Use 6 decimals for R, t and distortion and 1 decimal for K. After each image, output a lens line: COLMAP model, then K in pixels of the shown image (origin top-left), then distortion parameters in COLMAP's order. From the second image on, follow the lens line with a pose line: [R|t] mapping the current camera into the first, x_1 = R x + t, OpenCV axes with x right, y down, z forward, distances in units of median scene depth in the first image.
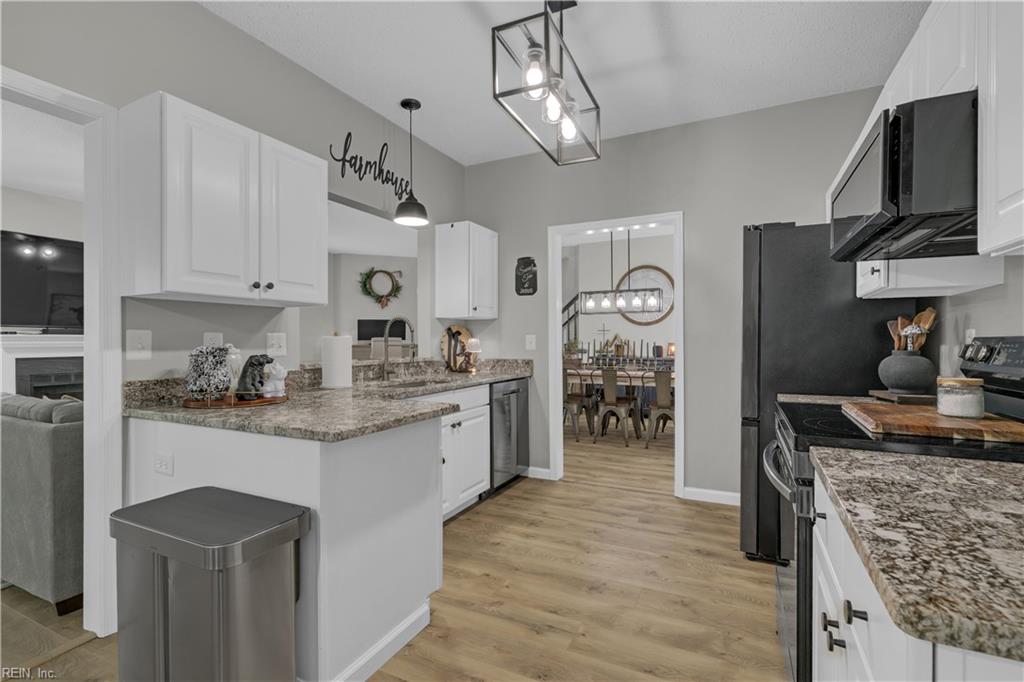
lens RADIAL K [[465.3, 0, 516.3], [0, 465.3, 341.6], [0, 0, 1]] dist [0.002563, 0.000249]
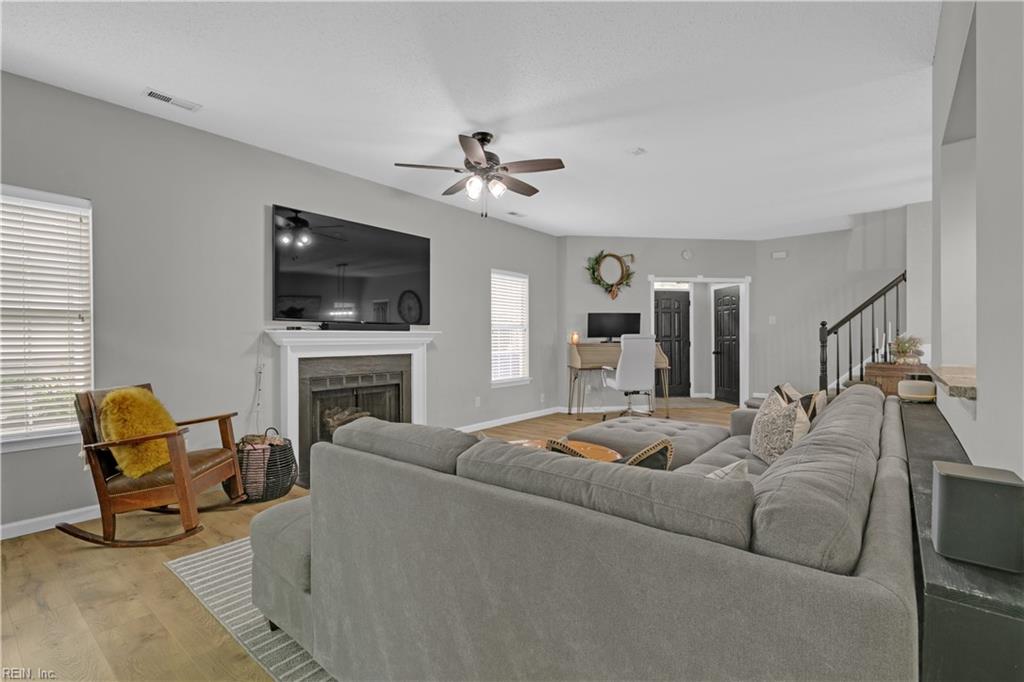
lens RADIAL K [[465.3, 0, 512.4], [0, 465.3, 336.9], [0, 0, 1]] dist [0.002563, 0.000249]
pose [[0.972609, 0.001932, -0.232440, -0.270961], [-0.002718, 0.999992, -0.003064, -0.000851], [0.232432, 0.003612, 0.972606, 0.144718]]
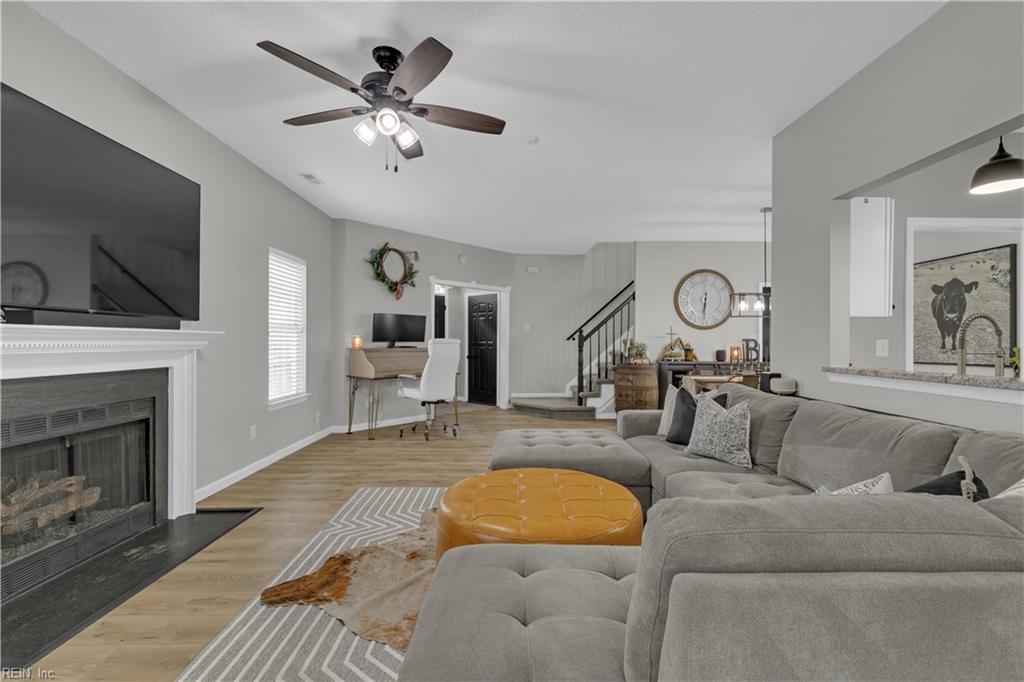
lens RADIAL K [[465.3, 0, 518.9], [0, 465.3, 343.8], [0, 0, 1]] dist [0.002563, 0.000249]
pose [[0.895972, 0.006654, 0.444061, -0.448362], [-0.007225, 0.999974, -0.000405, -0.000874], [-0.444052, -0.002845, 0.895996, 0.243803]]
